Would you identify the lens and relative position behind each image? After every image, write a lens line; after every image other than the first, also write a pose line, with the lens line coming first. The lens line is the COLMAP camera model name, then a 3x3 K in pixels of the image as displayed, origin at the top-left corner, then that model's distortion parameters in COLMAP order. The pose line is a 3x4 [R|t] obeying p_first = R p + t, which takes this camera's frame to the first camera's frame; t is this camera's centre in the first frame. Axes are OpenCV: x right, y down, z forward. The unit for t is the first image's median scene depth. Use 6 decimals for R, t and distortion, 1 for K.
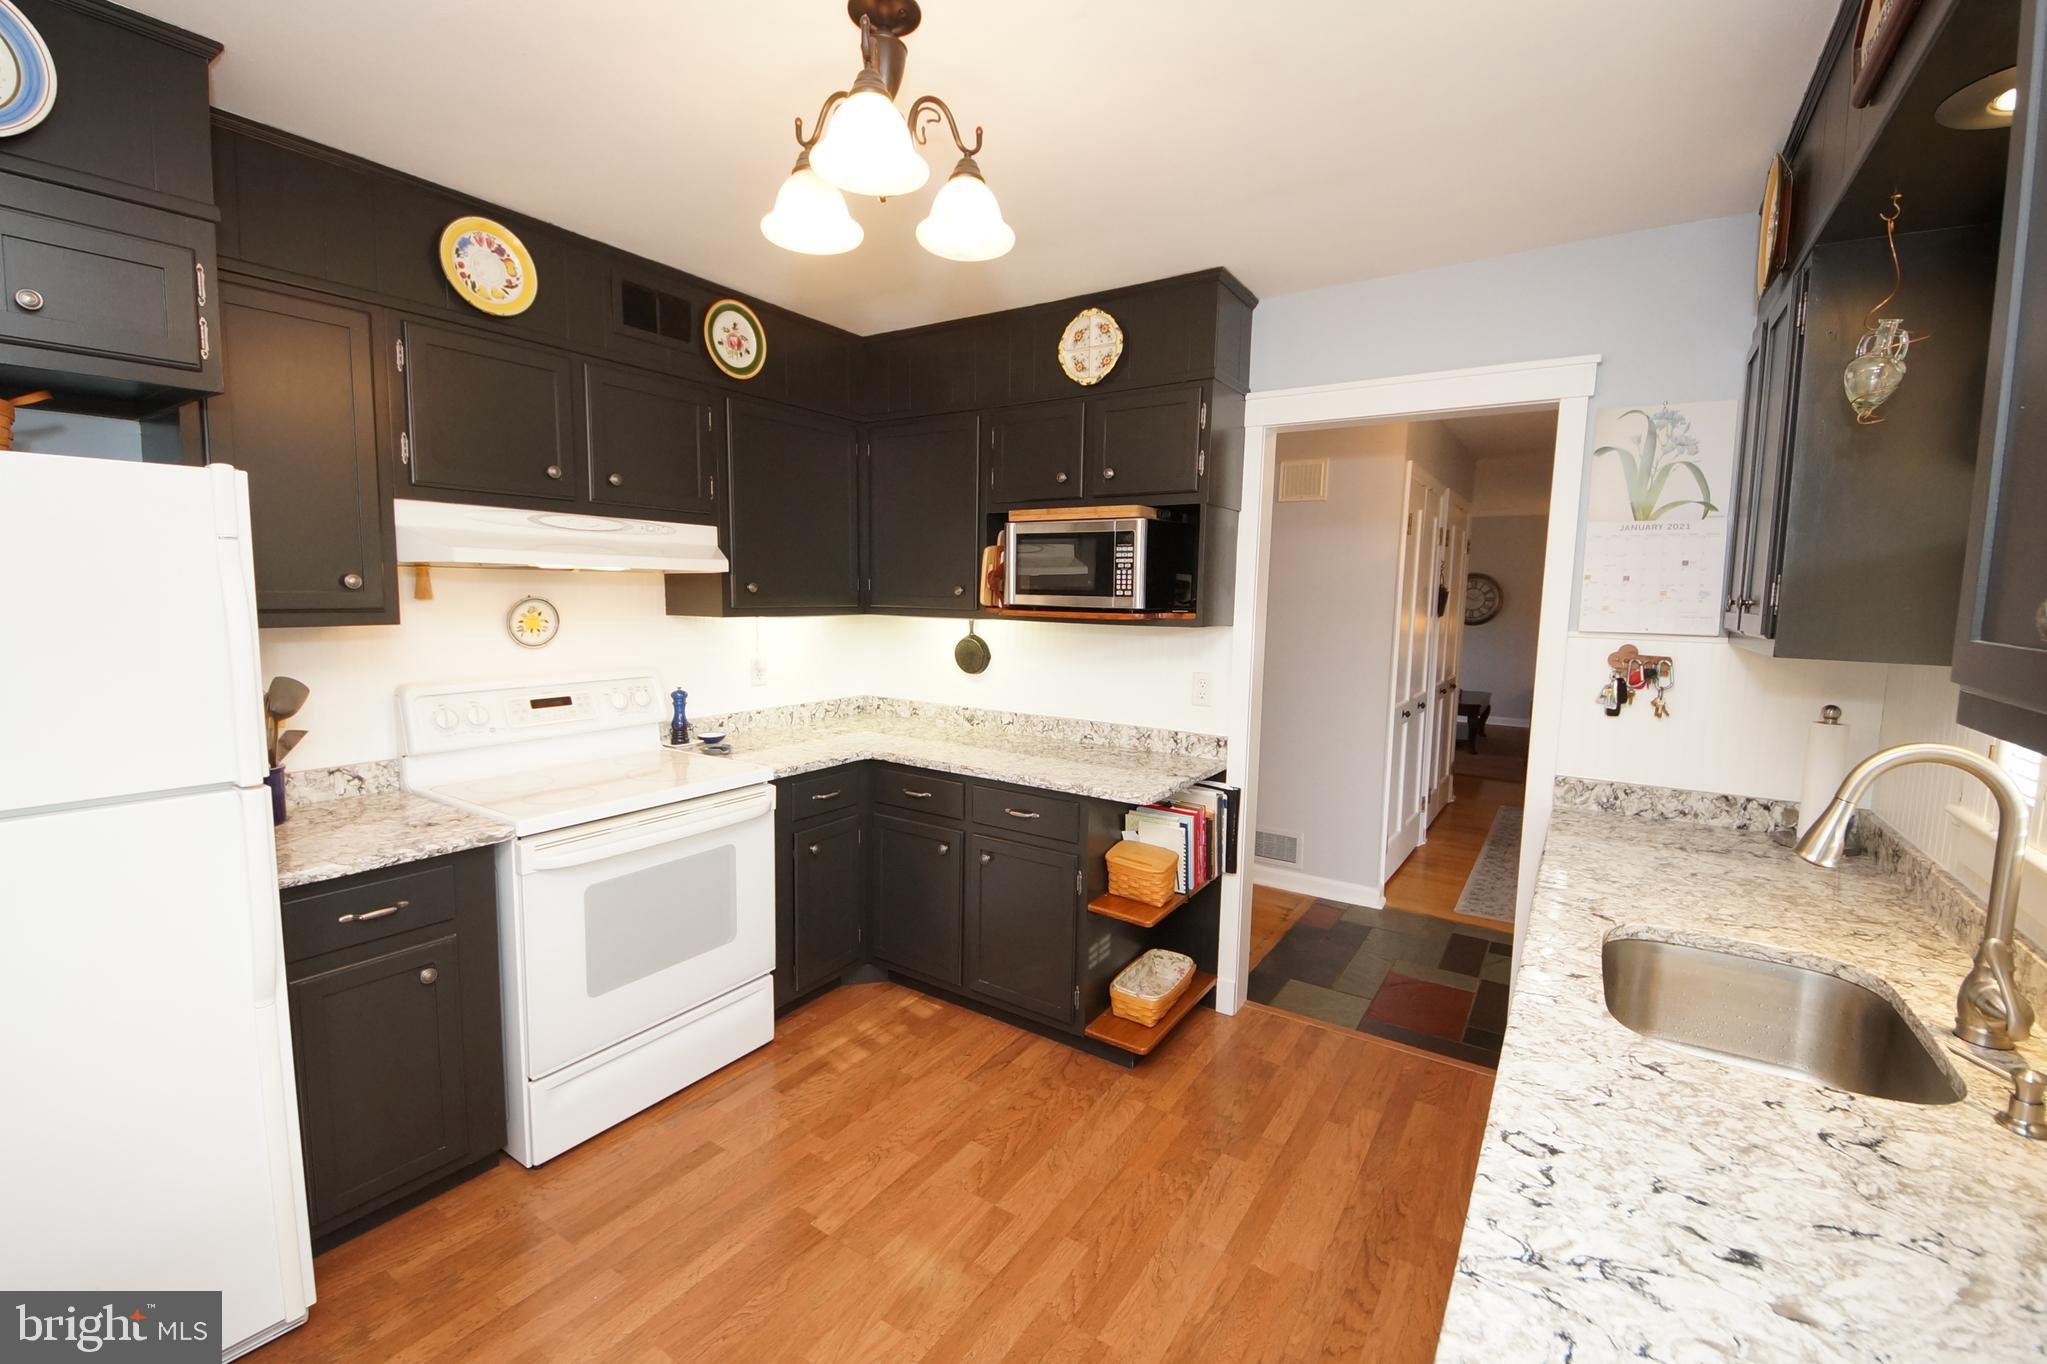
lens RADIAL K [[840.4, 0, 1001.0], [0, 840.4, 680.5], [0, 0, 1]] dist [0.014583, -0.011328]
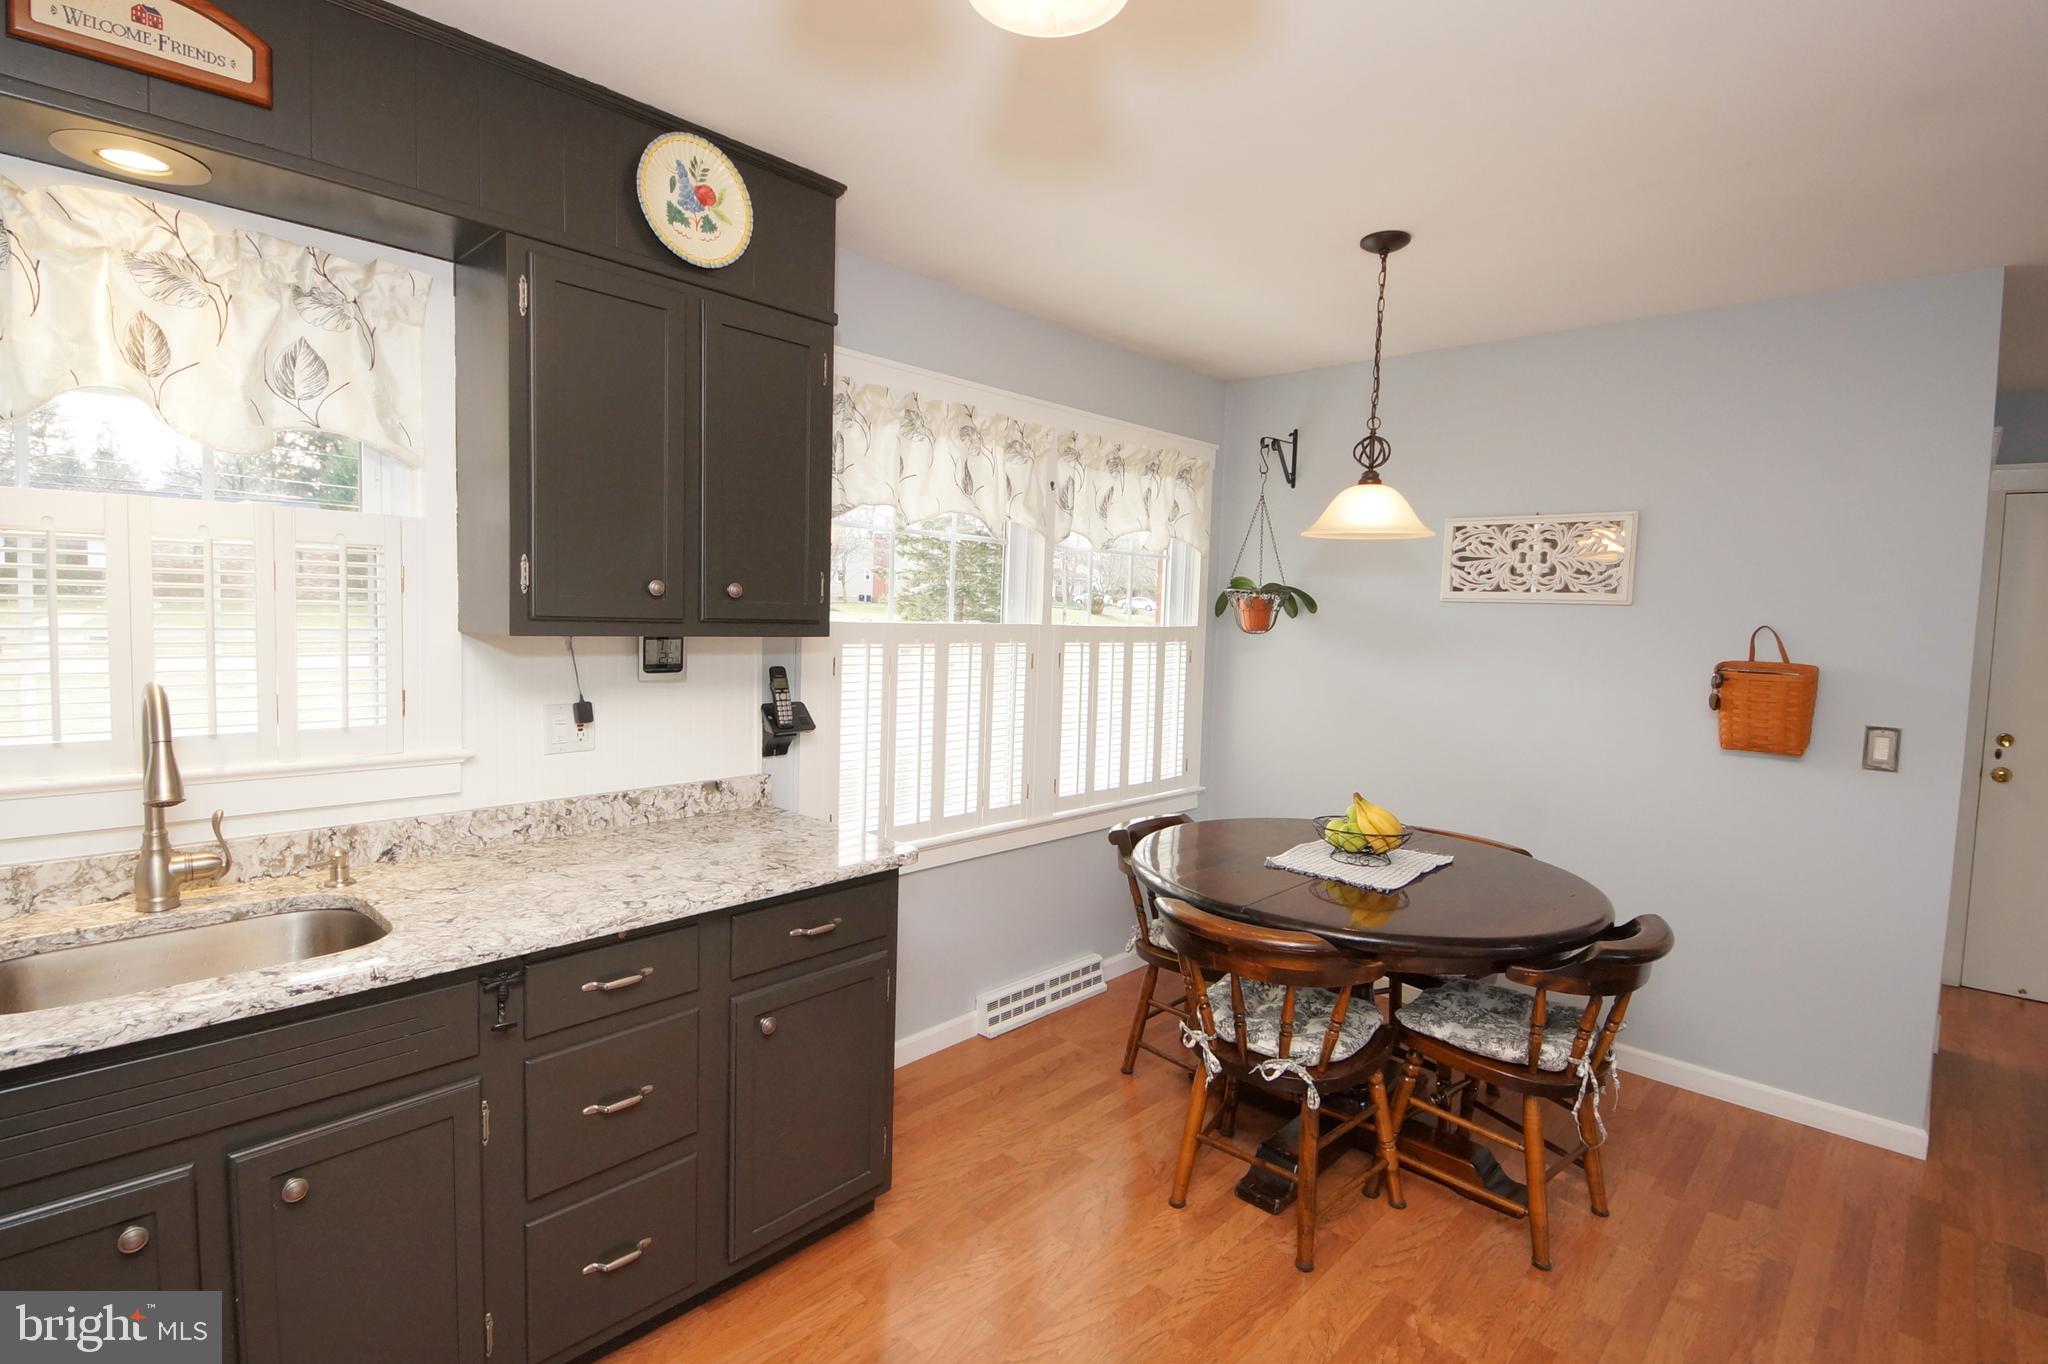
lens RADIAL K [[1015.1, 0, 1016.1], [0, 1015.1, 684.6], [0, 0, 1]] dist [0.024765, -0.012745]
pose [[-0.986487, -0.057846, 0.153285, -0.146492], [-0.028951, 0.982420, 0.184426, -0.099412], [-0.161259, 0.177496, -0.970820, 0.939761]]
